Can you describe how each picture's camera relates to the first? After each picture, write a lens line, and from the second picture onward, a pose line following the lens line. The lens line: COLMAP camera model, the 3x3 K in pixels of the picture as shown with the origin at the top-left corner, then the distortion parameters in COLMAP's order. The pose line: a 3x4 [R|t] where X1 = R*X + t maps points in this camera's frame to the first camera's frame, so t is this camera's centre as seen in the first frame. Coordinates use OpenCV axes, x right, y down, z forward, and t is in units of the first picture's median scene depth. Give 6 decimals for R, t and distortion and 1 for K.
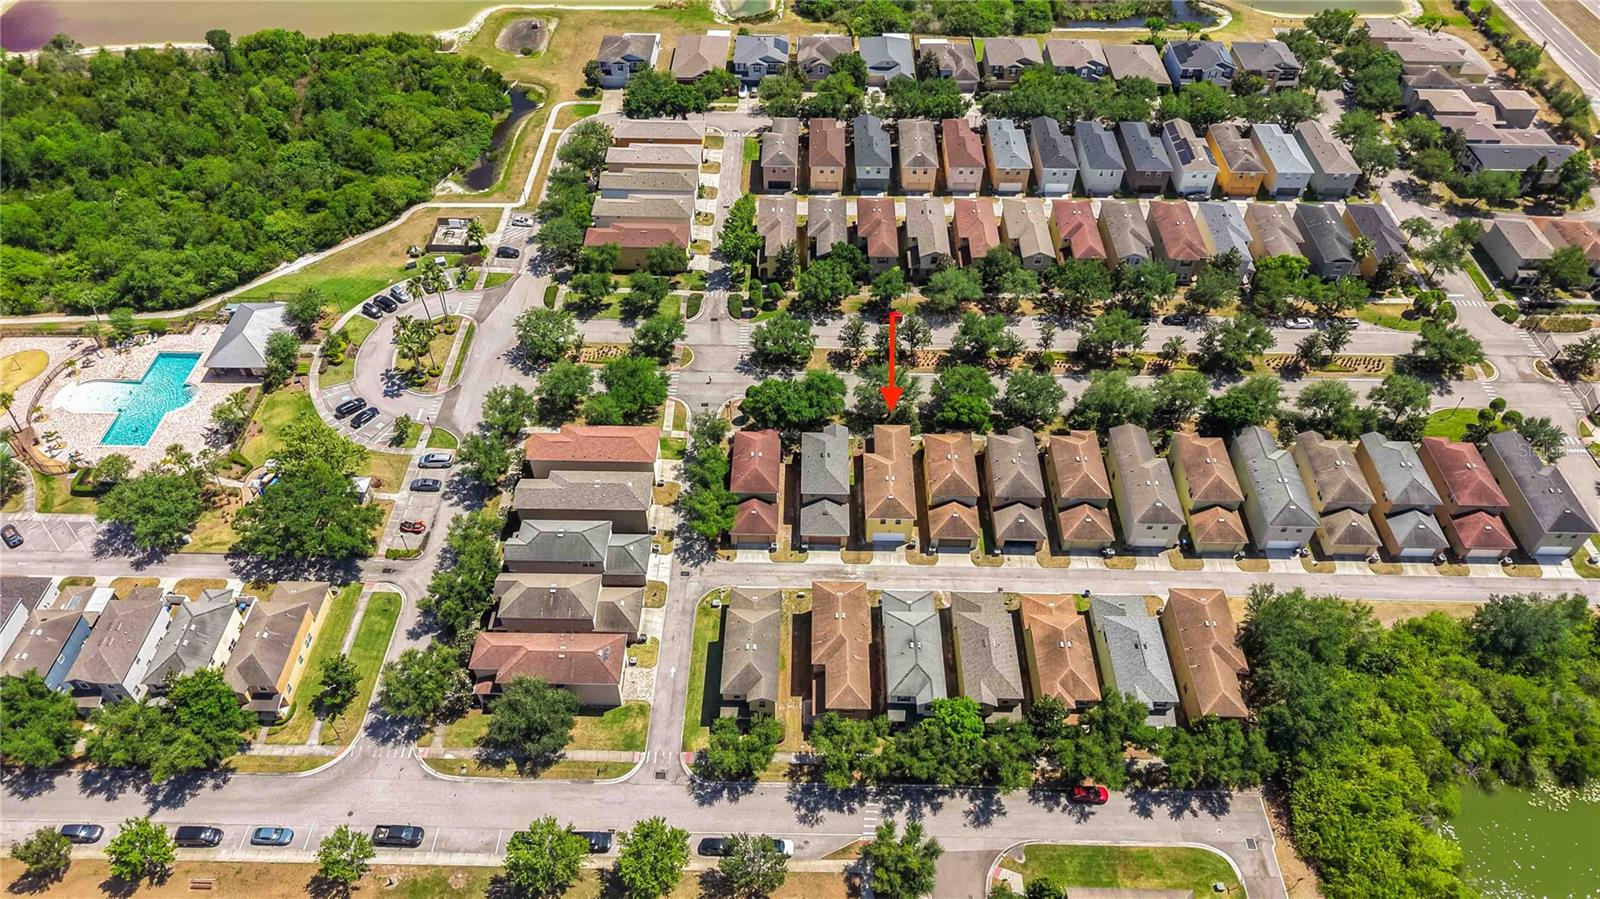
lens RADIAL K [[1070.2, 0, 800.0], [0, 1070.2, 449.5], [0, 0, 1]] dist [0.025962, -0.024367]
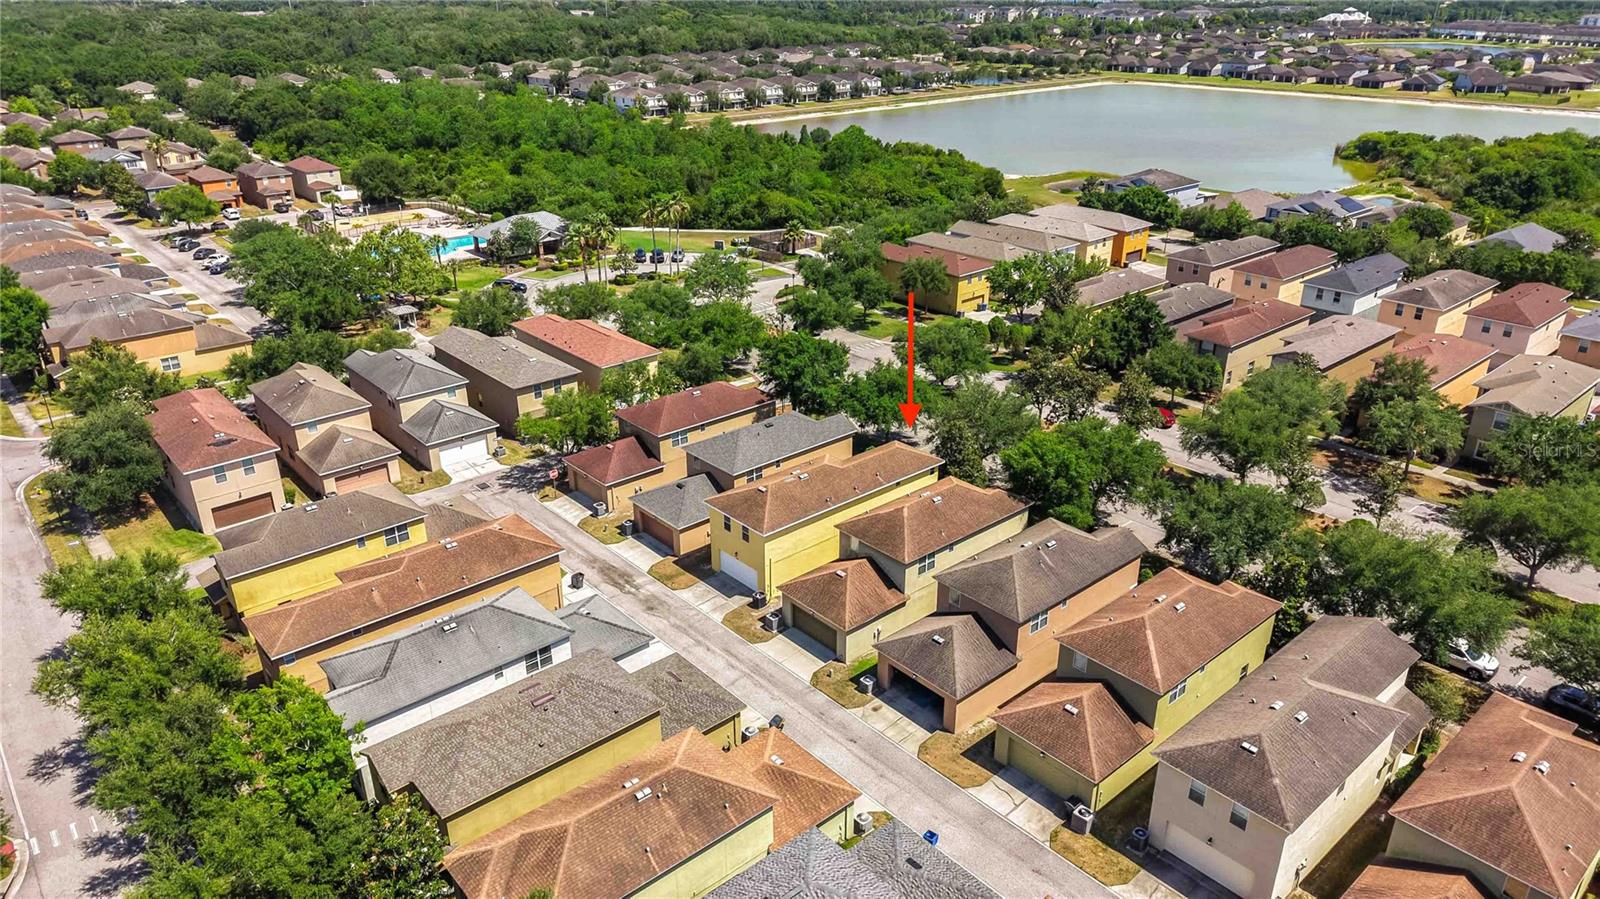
lens RADIAL K [[1070.2, 0, 800.0], [0, 1070.2, 449.5], [0, 0, 1]] dist [0.025962, -0.024367]
pose [[0.672270, 0.291895, -0.680332, 0.352638], [-0.527040, 0.834075, -0.162936, 0.082124], [0.519887, 0.468099, 0.714563, 0.505133]]
